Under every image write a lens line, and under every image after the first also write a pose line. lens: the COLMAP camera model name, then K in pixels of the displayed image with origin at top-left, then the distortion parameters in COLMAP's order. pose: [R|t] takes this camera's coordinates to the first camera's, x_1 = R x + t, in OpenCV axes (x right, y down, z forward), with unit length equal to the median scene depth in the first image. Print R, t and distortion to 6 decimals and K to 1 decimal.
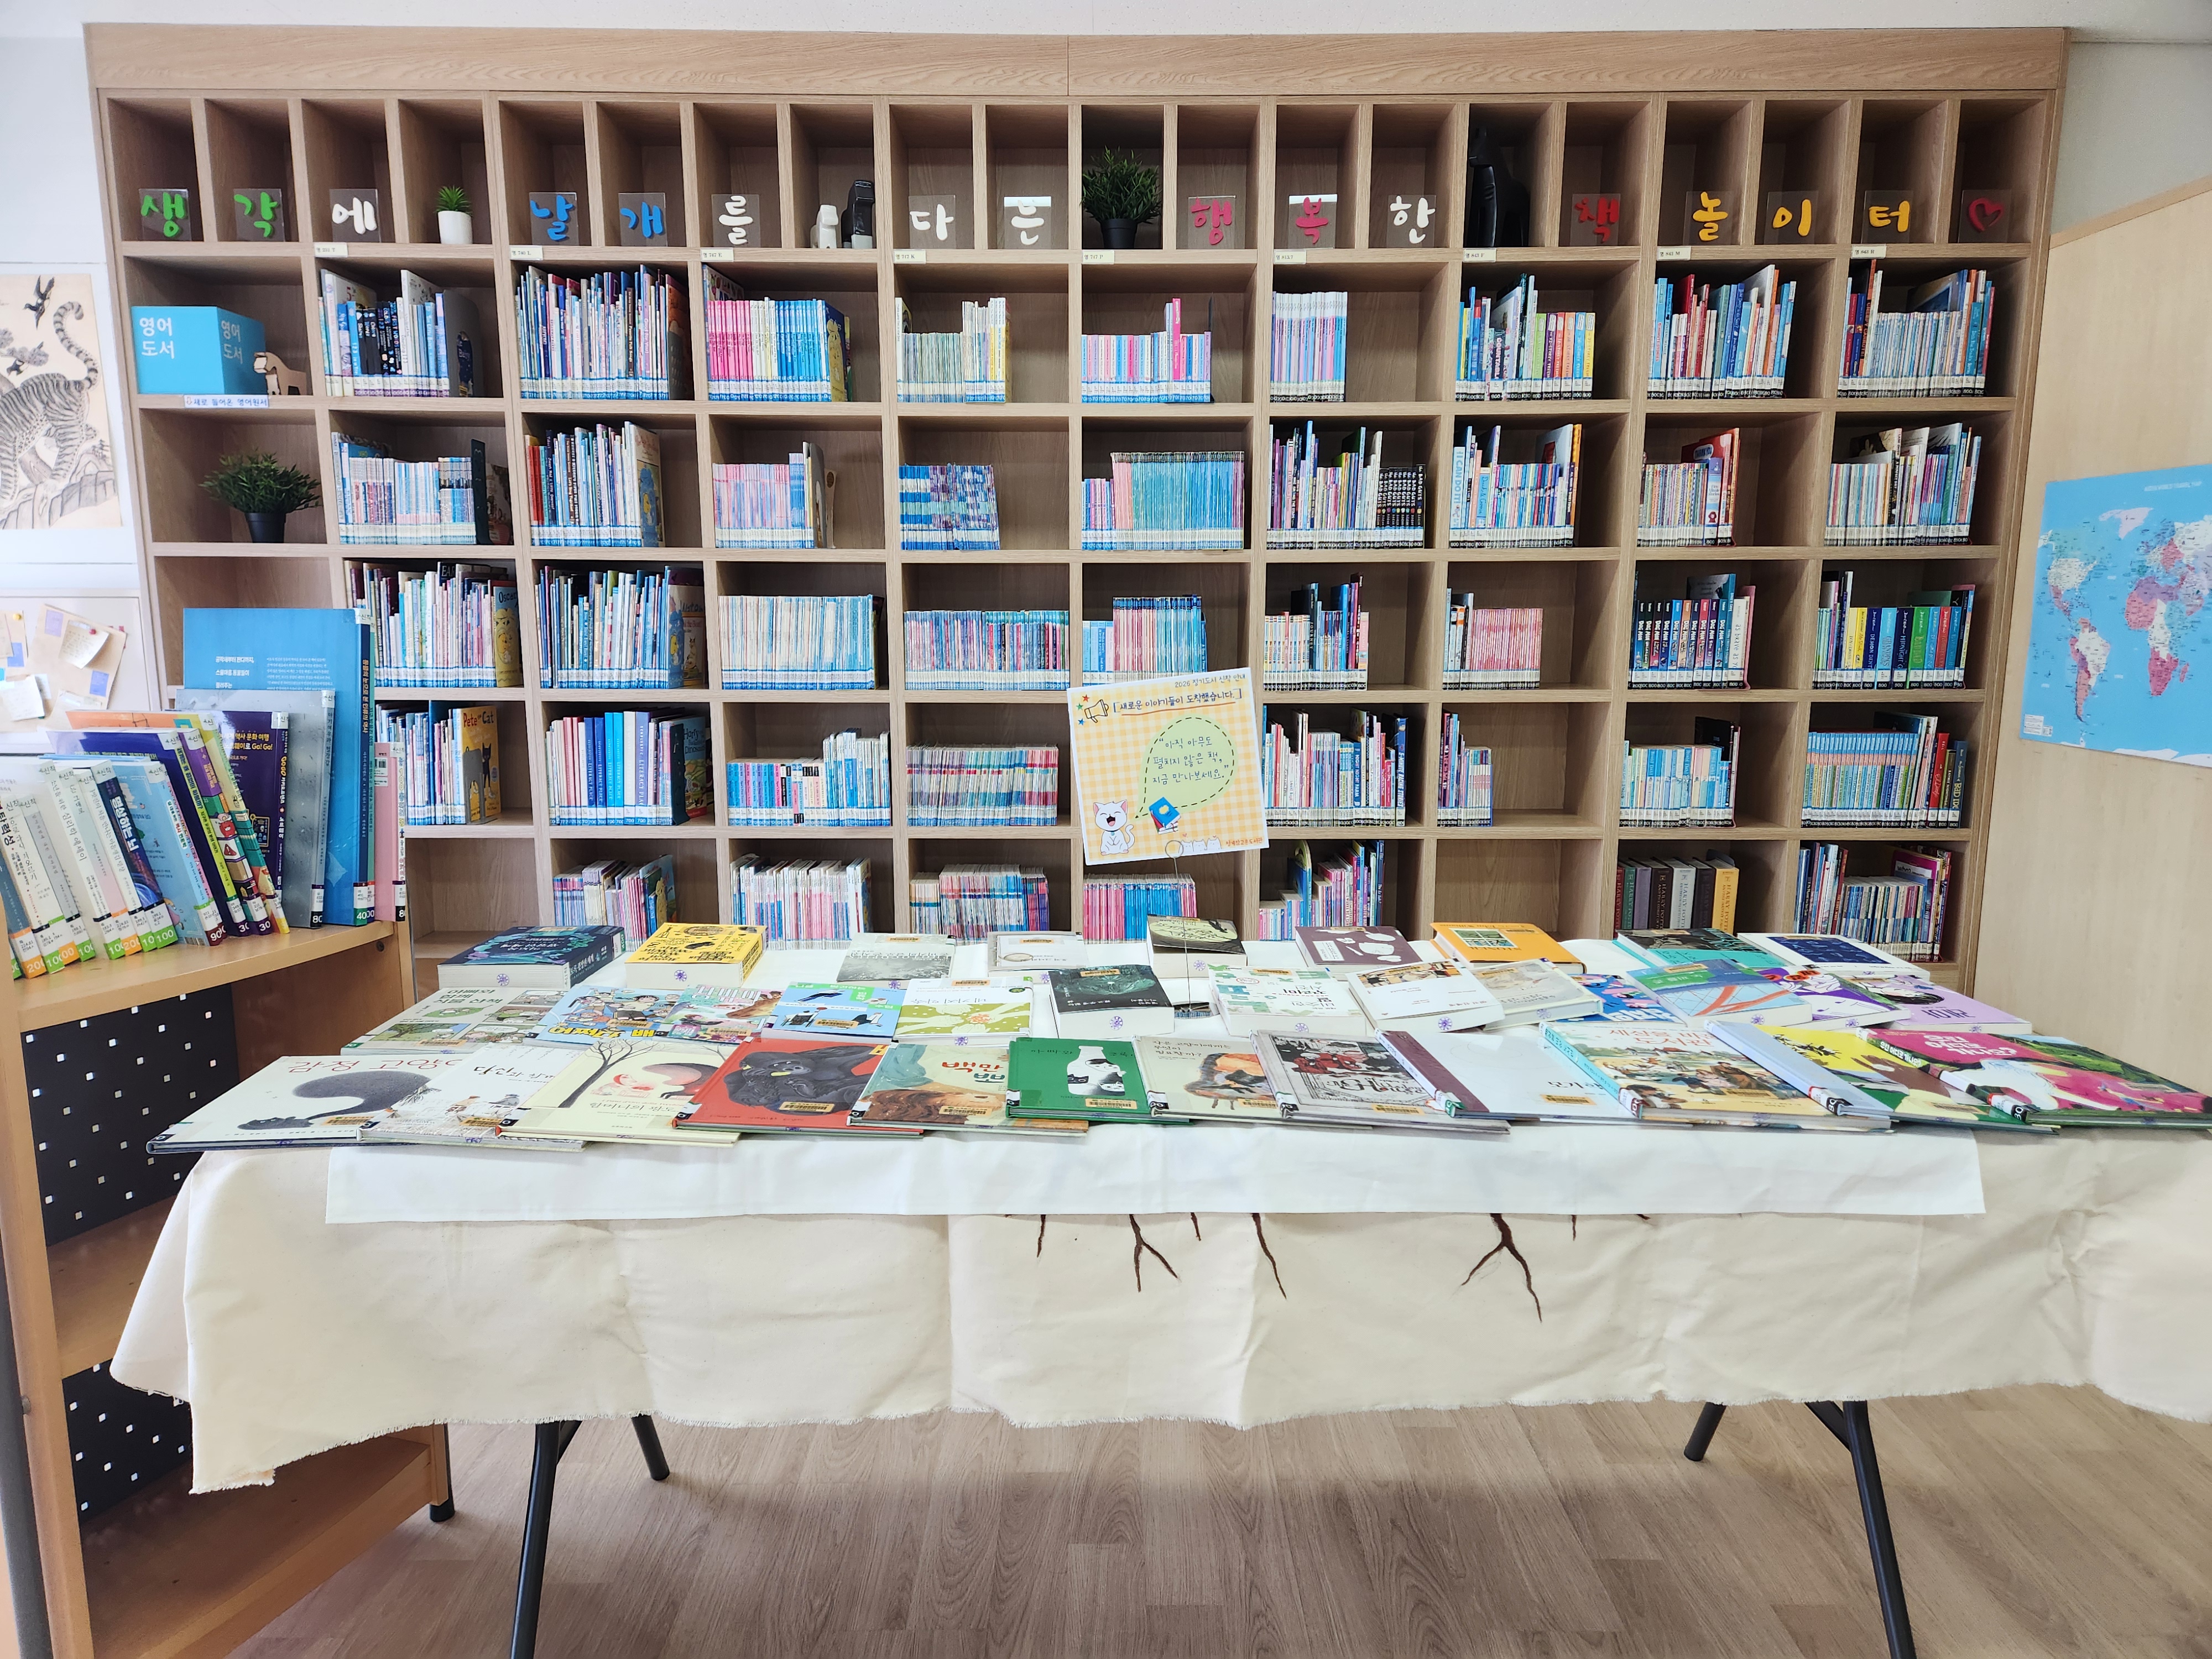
lens RADIAL K [[1514.4, 0, 1106.6], [0, 1514.4, 835.1], [0, 0, 1]] dist [0.055490, -0.052244]
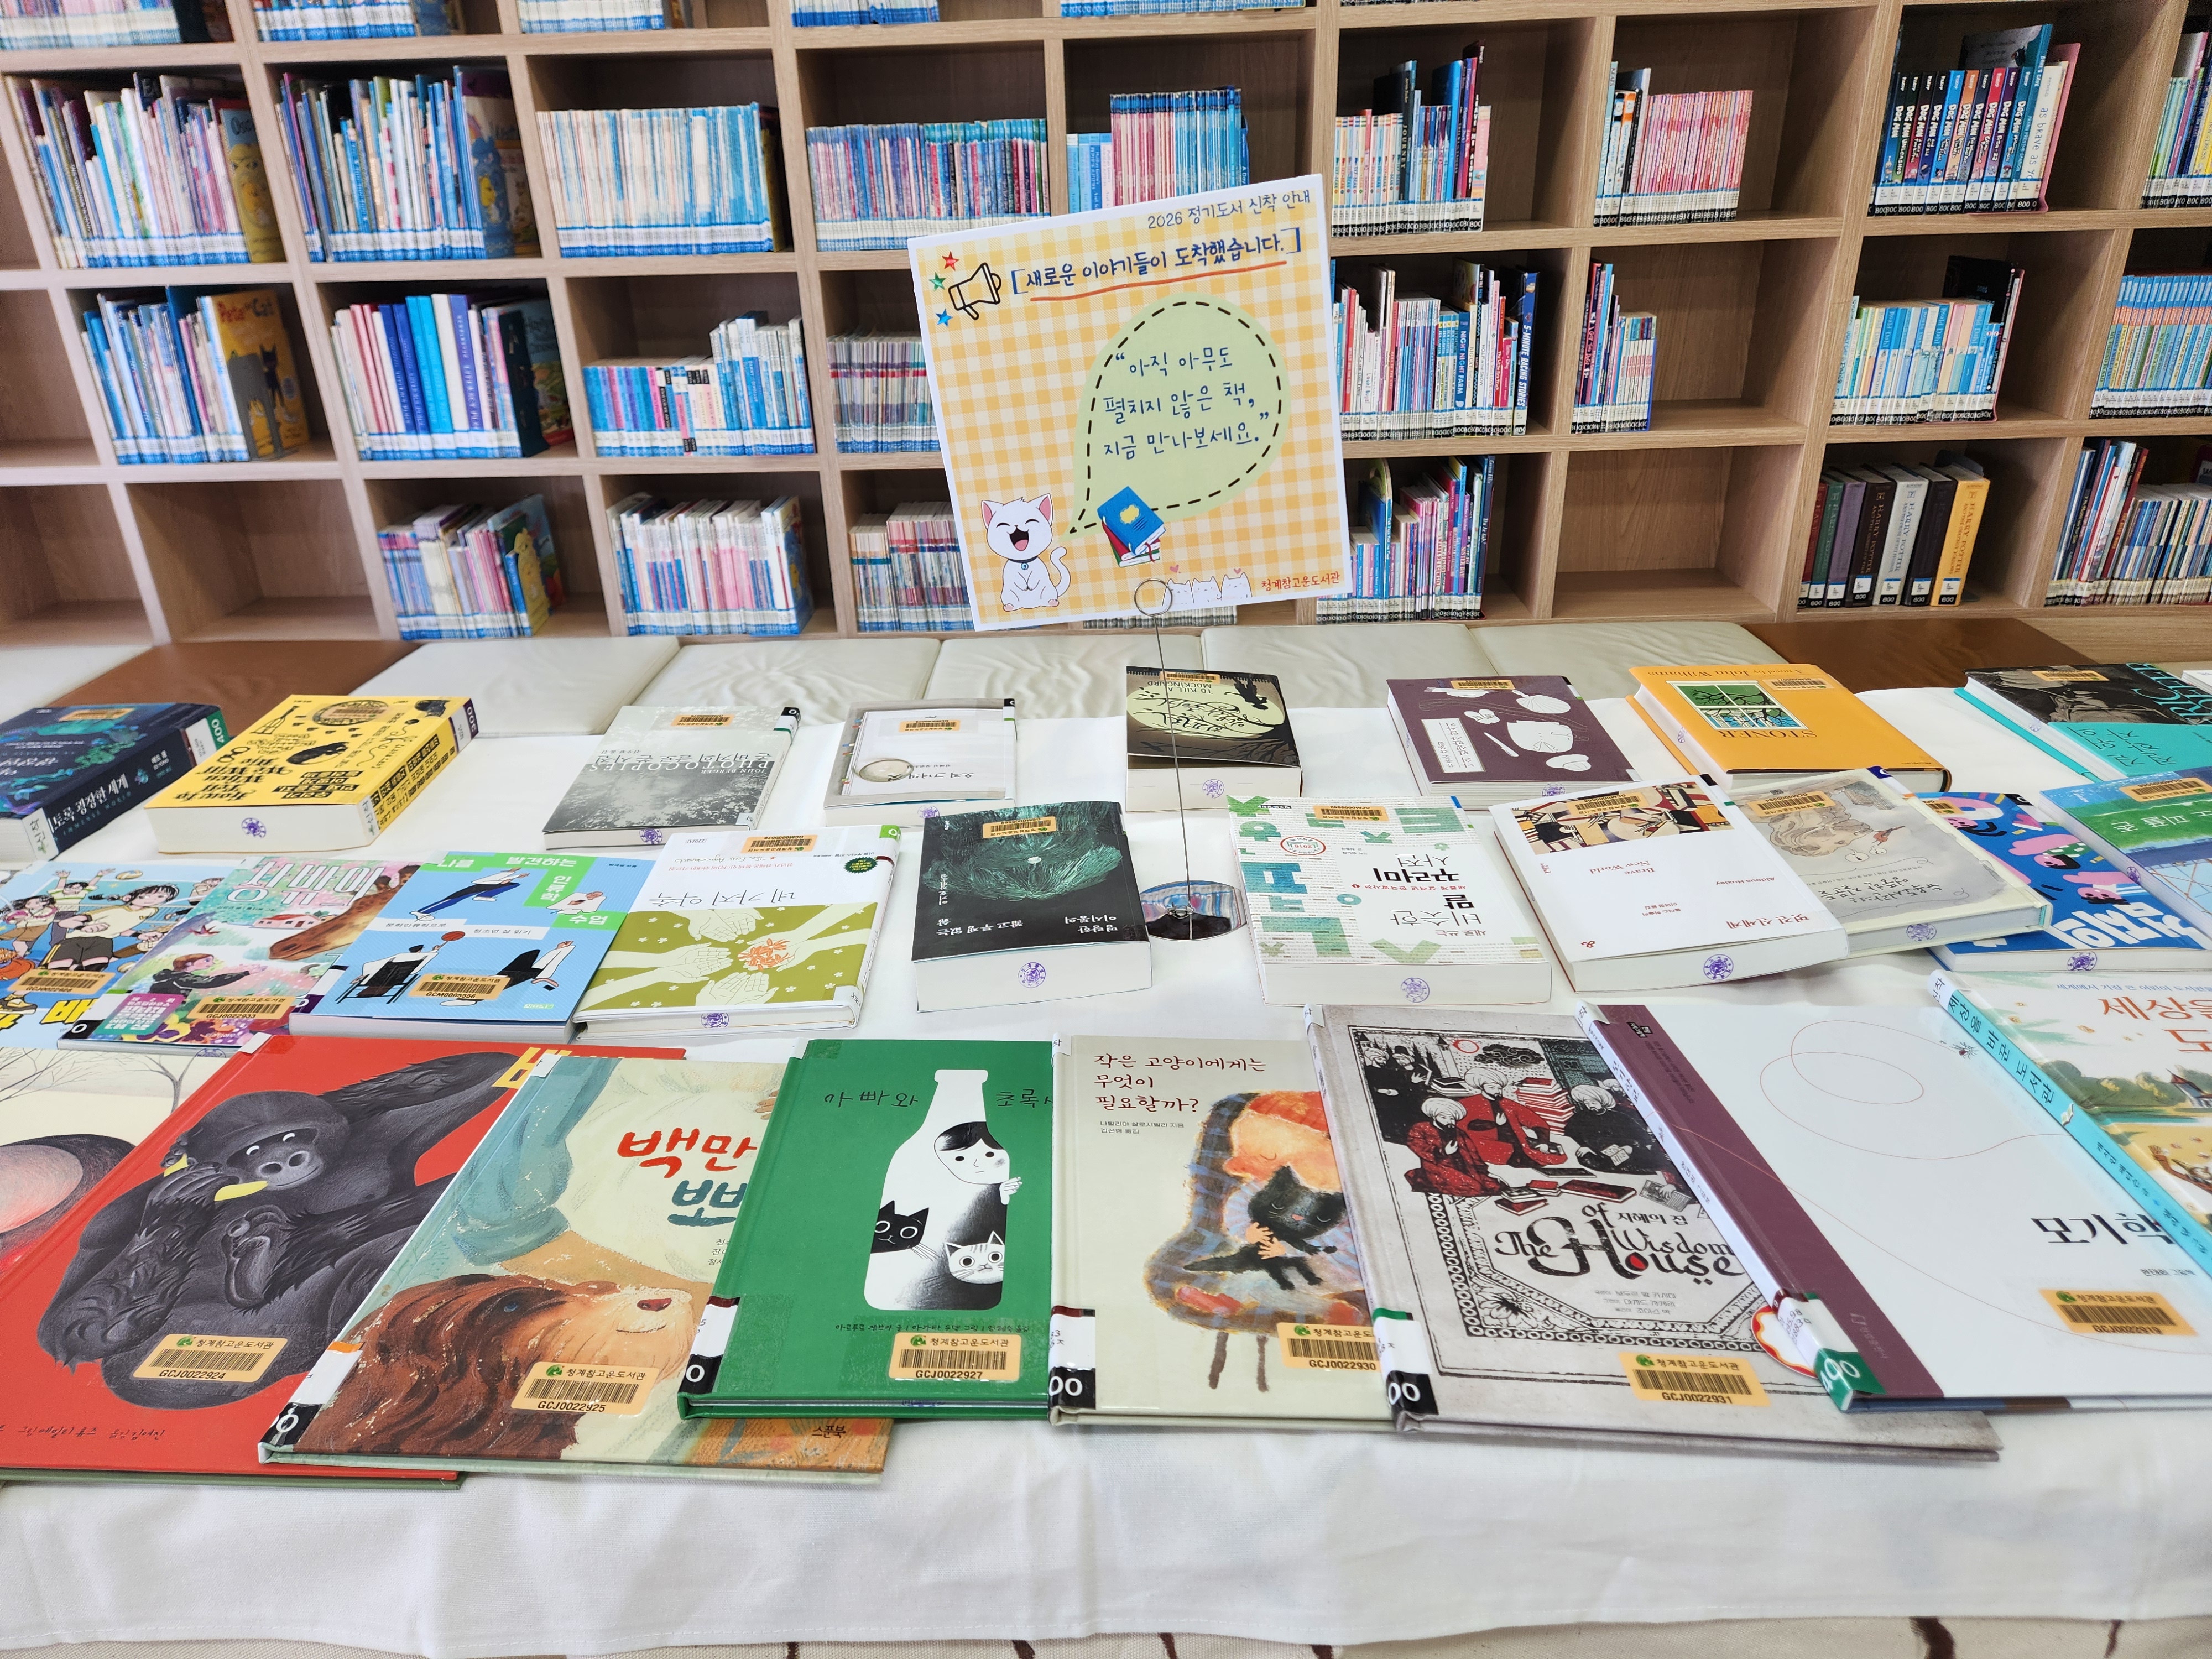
lens RADIAL K [[1514.4, 0, 1094.6], [0, 1514.4, 853.4], [0, 0, 1]] dist [0.055490, -0.052244]
pose [[0.998964, -0.013344, -0.043505, 0.022238], [0.024982, 0.959904, 0.279213, -0.022858], [0.038035, -0.280011, 0.959243, 0.250500]]
